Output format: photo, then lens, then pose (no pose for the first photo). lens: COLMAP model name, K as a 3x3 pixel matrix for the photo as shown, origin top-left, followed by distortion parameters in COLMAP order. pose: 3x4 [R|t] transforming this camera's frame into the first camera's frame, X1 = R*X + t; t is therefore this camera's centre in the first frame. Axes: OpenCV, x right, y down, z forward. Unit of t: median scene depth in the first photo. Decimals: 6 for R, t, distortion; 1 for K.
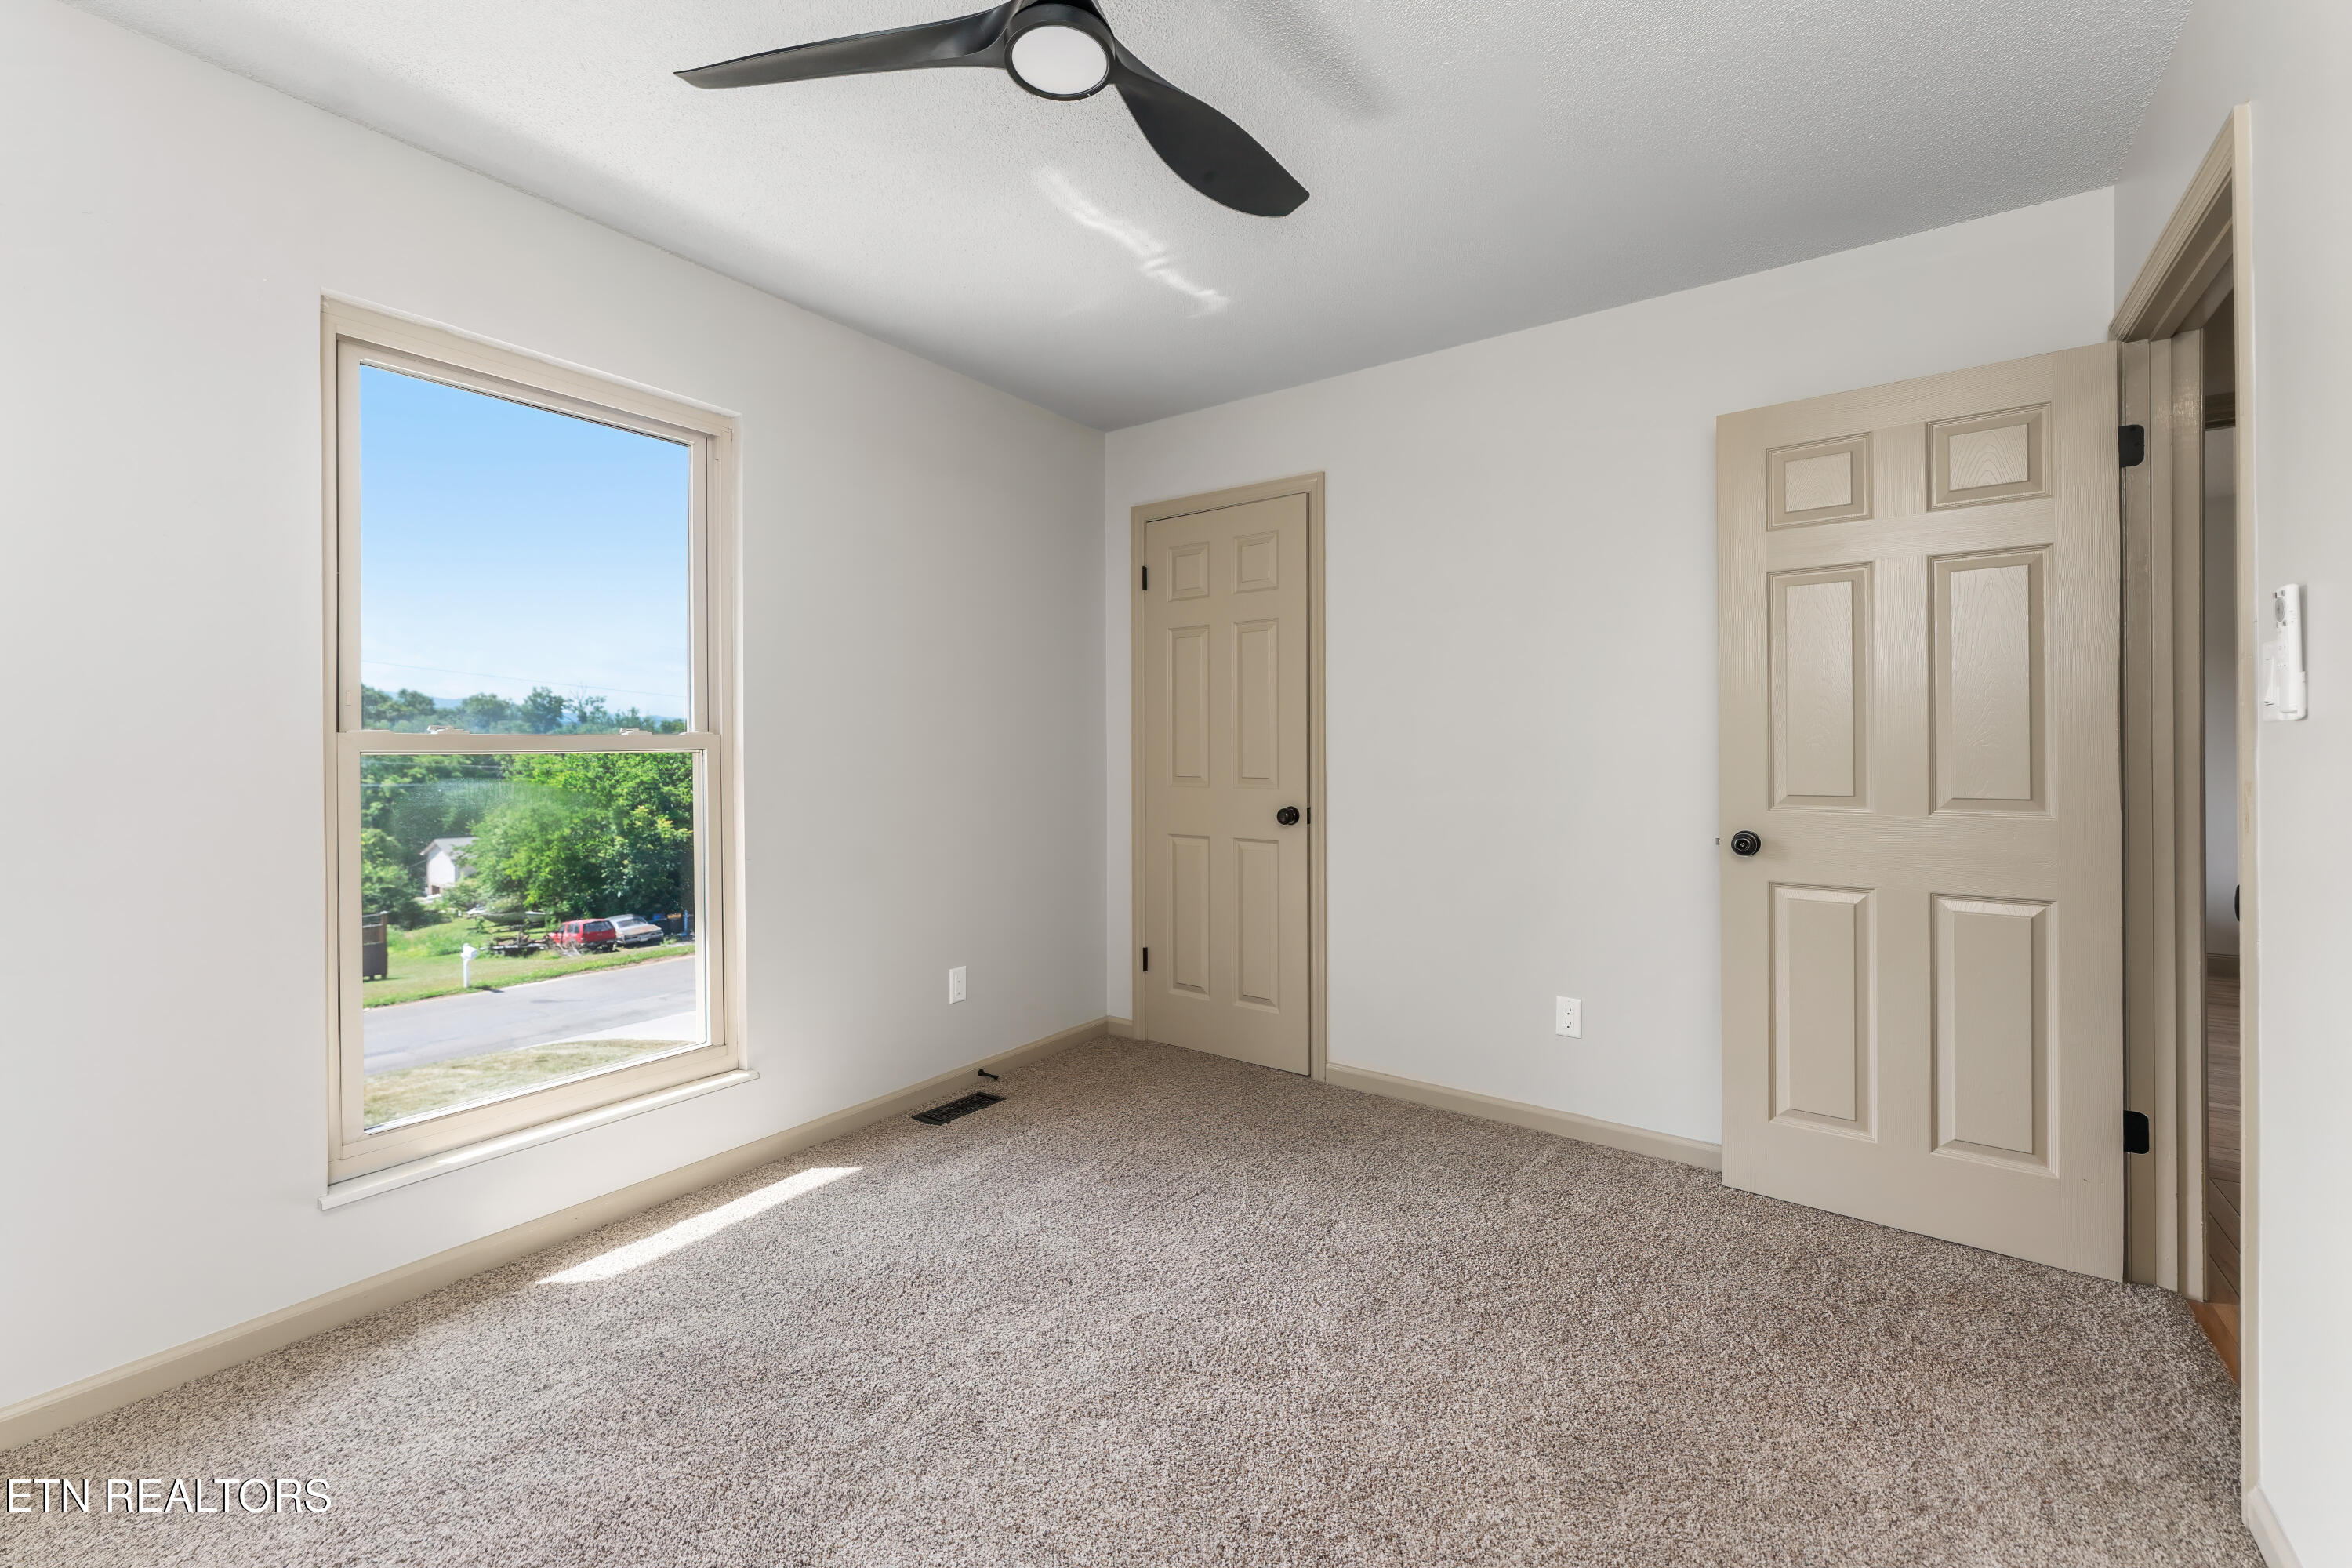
lens RADIAL K [[942.1, 0, 1175.5], [0, 942.1, 754.5], [0, 0, 1]] dist [0.000900, 0.000065]
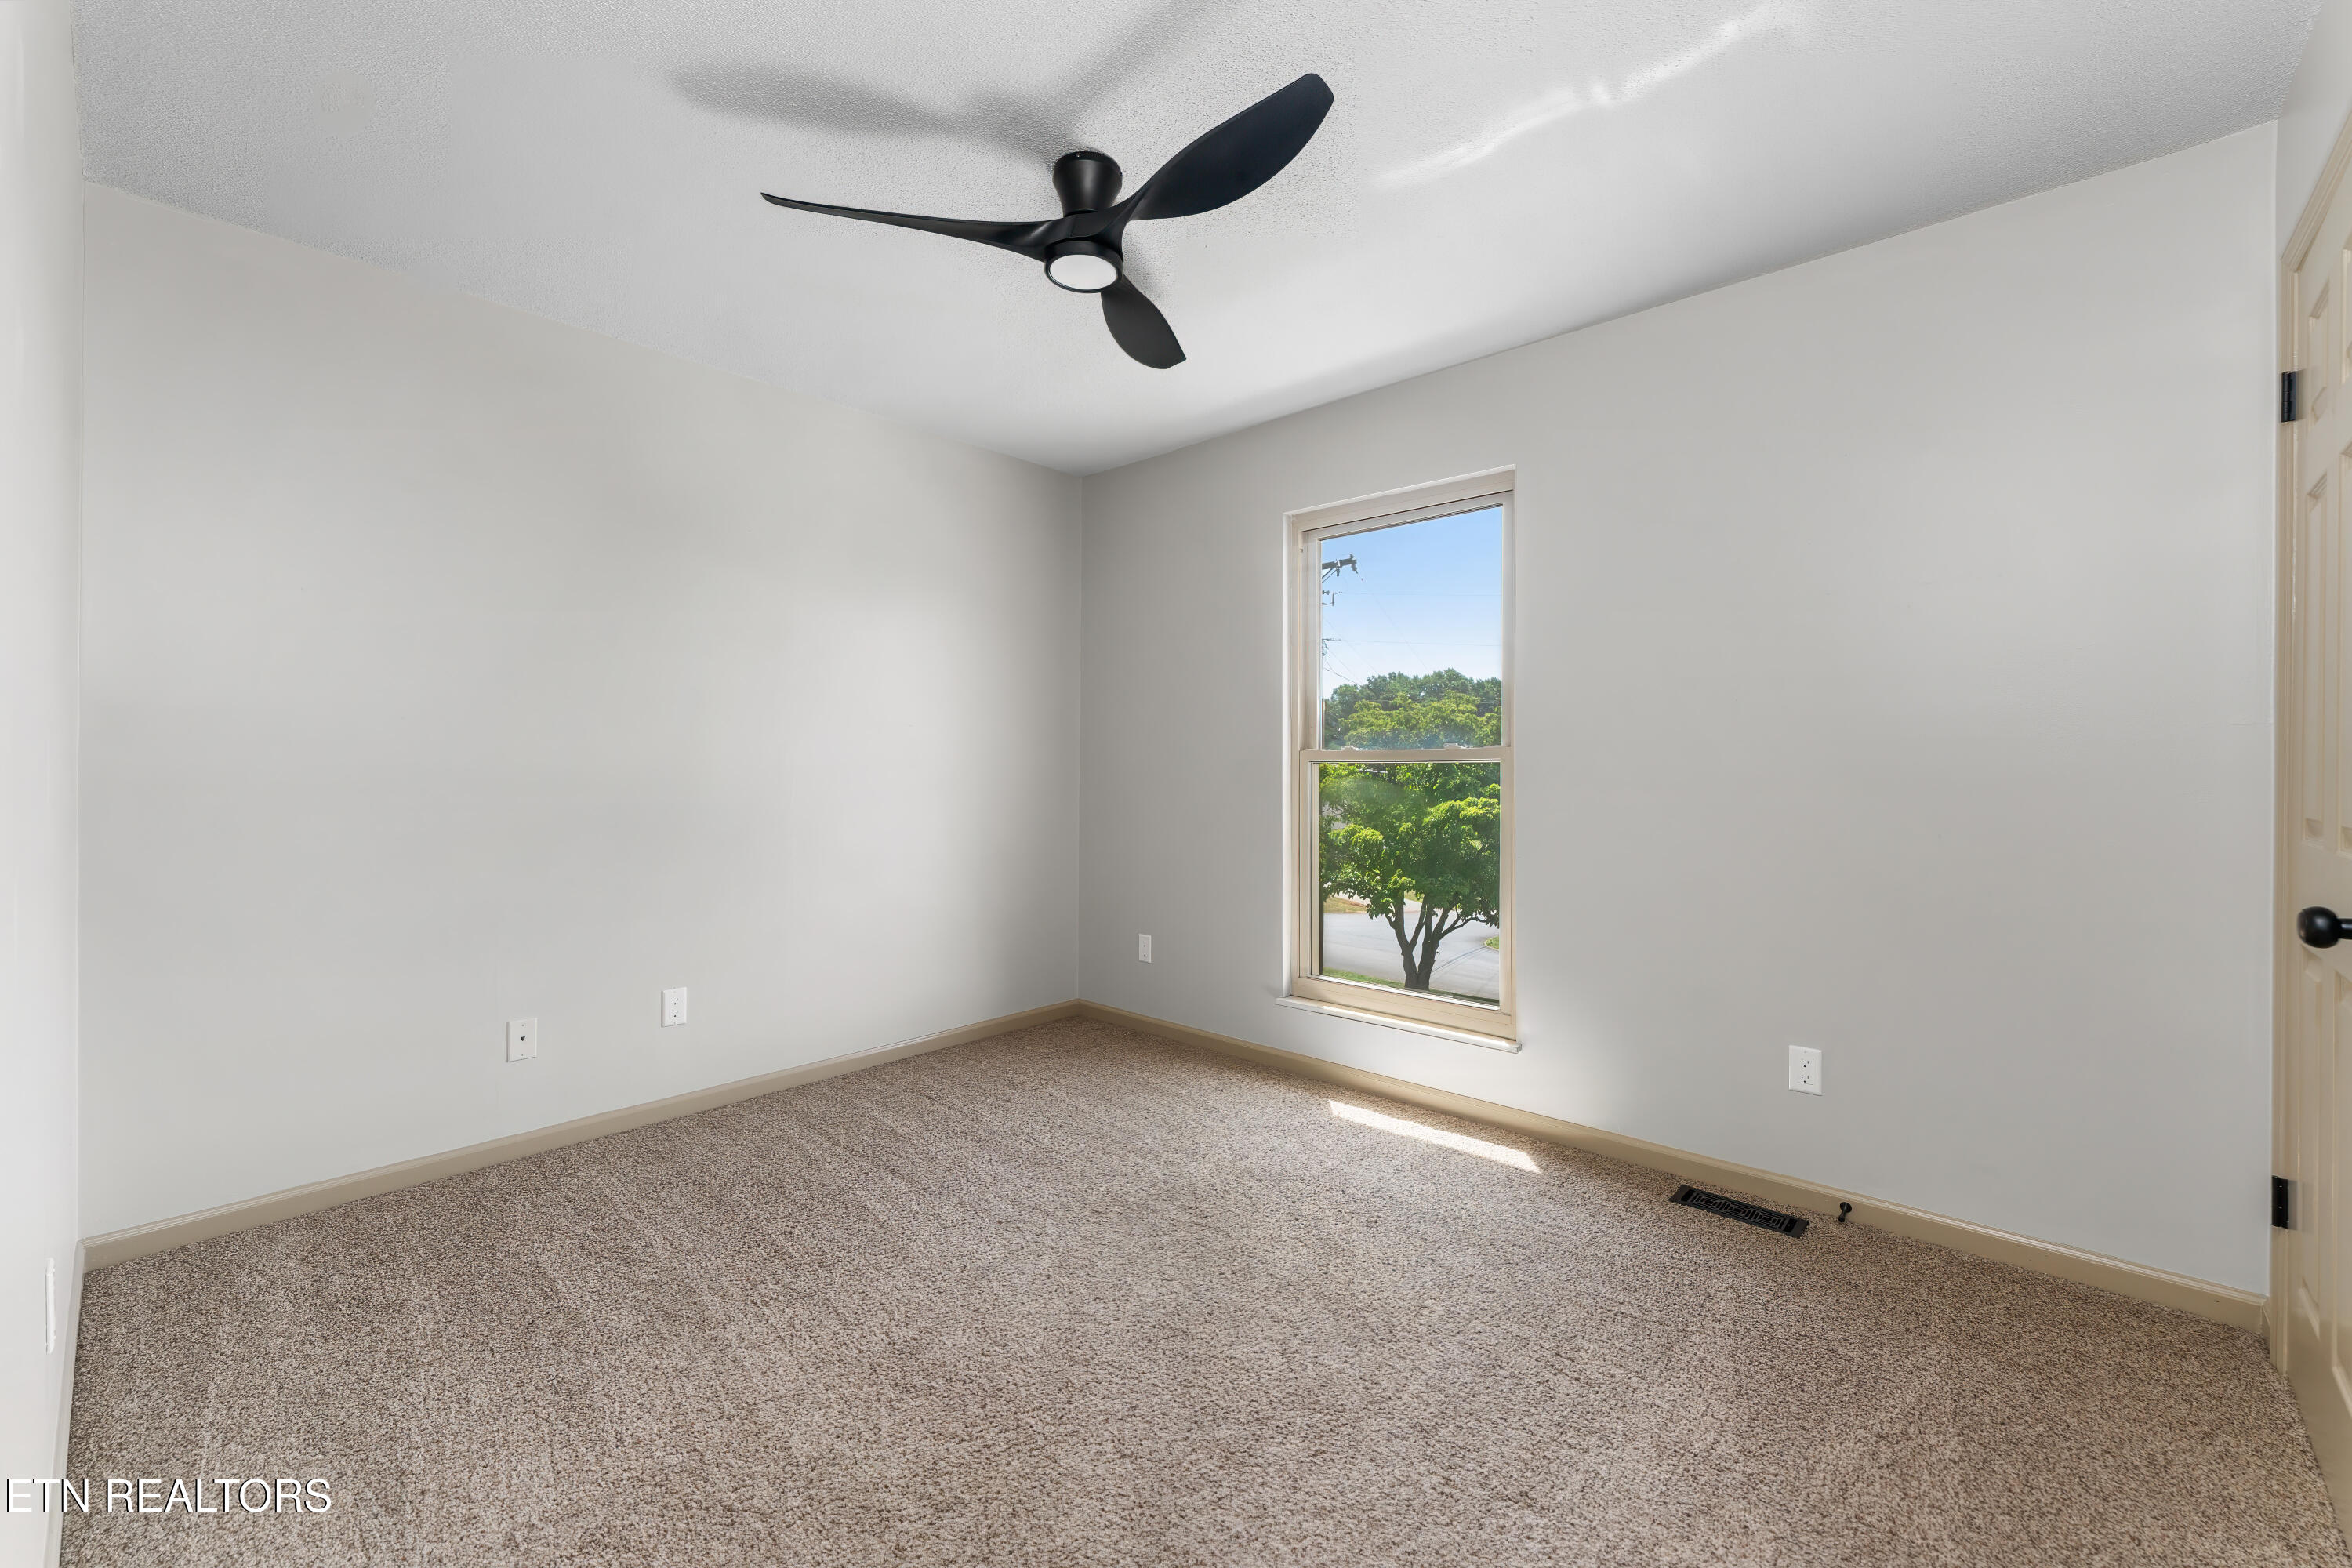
lens RADIAL K [[968.6, 0, 1168.8], [0, 968.6, 773.5], [0, 0, 1]] dist [-0.000132, -0.000006]
pose [[-0.121094, 0.019021, -0.992459, 3.070487], [0.000960, 0.999818, 0.019045, -0.047911], [0.992641, 0.001353, -0.121090, 3.015377]]
